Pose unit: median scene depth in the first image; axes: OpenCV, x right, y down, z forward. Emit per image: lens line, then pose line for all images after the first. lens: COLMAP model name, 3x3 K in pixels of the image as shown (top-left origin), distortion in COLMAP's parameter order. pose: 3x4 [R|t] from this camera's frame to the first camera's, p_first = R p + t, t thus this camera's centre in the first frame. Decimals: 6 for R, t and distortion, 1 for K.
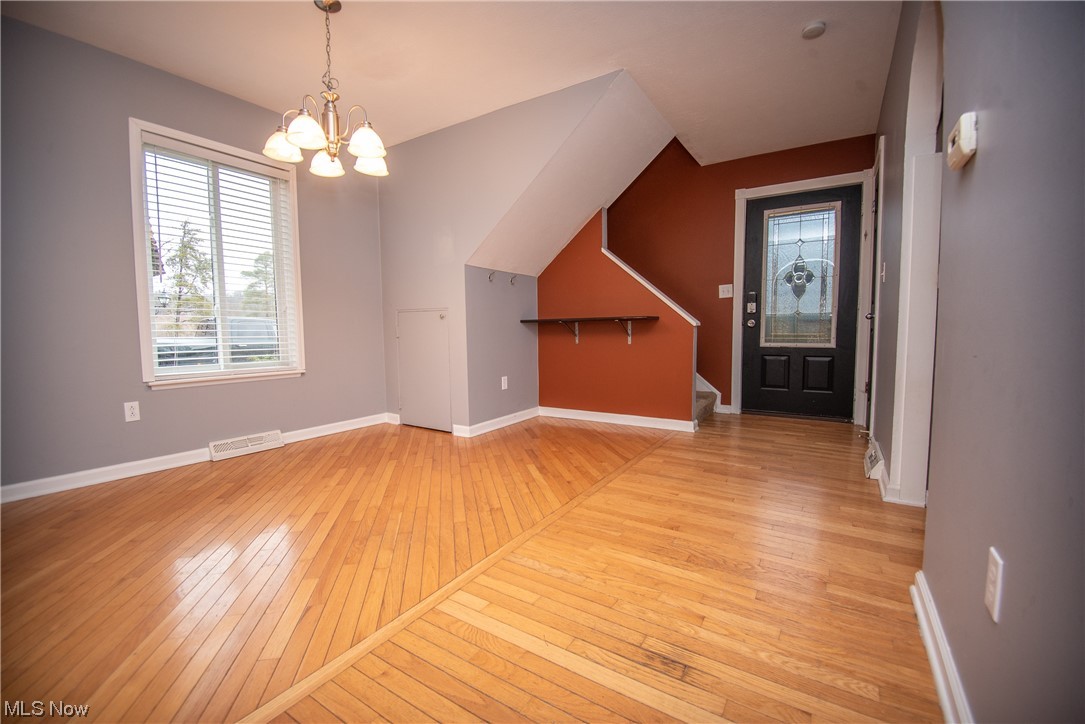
lens RADIAL K [[448.6, 0, 543.1], [0, 448.6, 364.3], [0, 0, 1]] dist [0.008415, -0.021338]
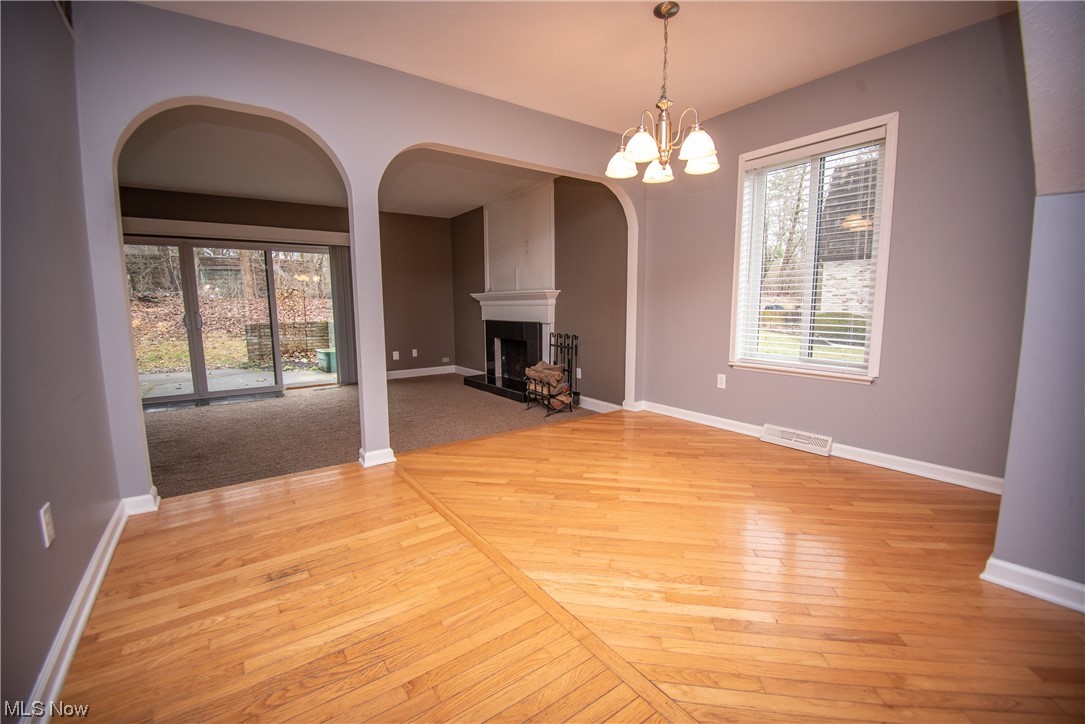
lens RADIAL K [[448.6, 0, 543.1], [0, 448.6, 364.3], [0, 0, 1]] dist [0.008415, -0.021338]
pose [[-0.368592, 0.131128, -0.920296, 0.365079], [-0.060811, 0.984479, 0.164628, -0.094115], [0.927600, 0.116644, -0.354897, 0.662196]]
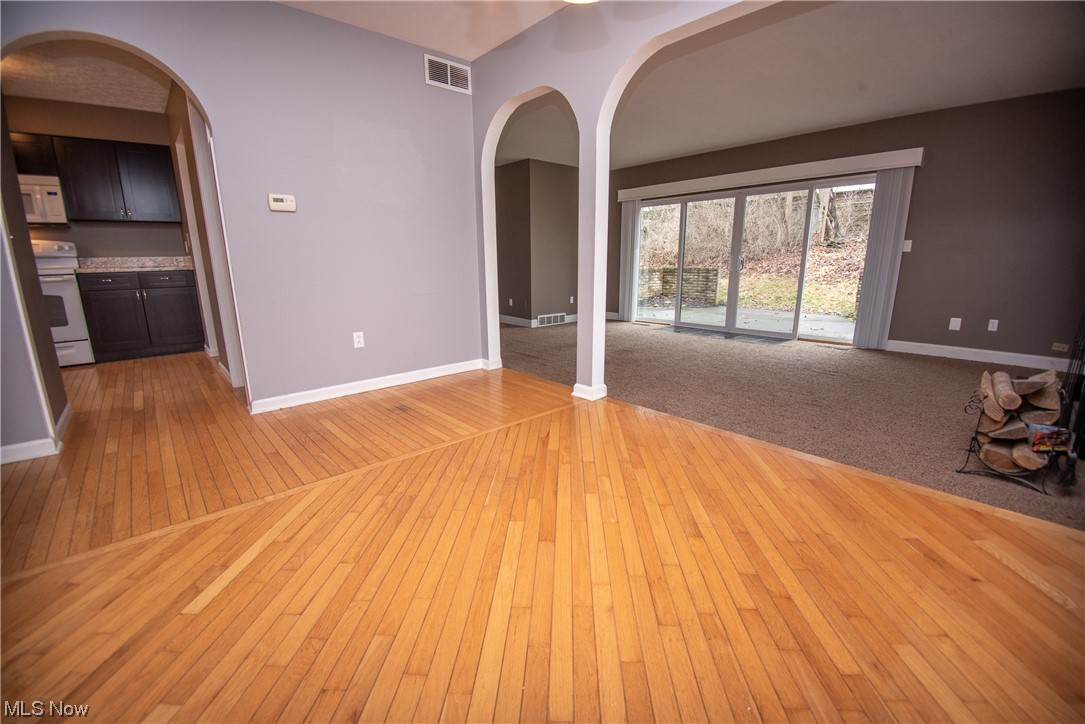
lens RADIAL K [[448.6, 0, 543.1], [0, 448.6, 364.3], [0, 0, 1]] dist [0.008415, -0.021338]
pose [[-0.964035, -0.044399, 0.262040, -0.341474], [0.036971, 0.953959, 0.297650, -0.090969], [-0.263191, 0.296633, -0.918009, 0.904054]]
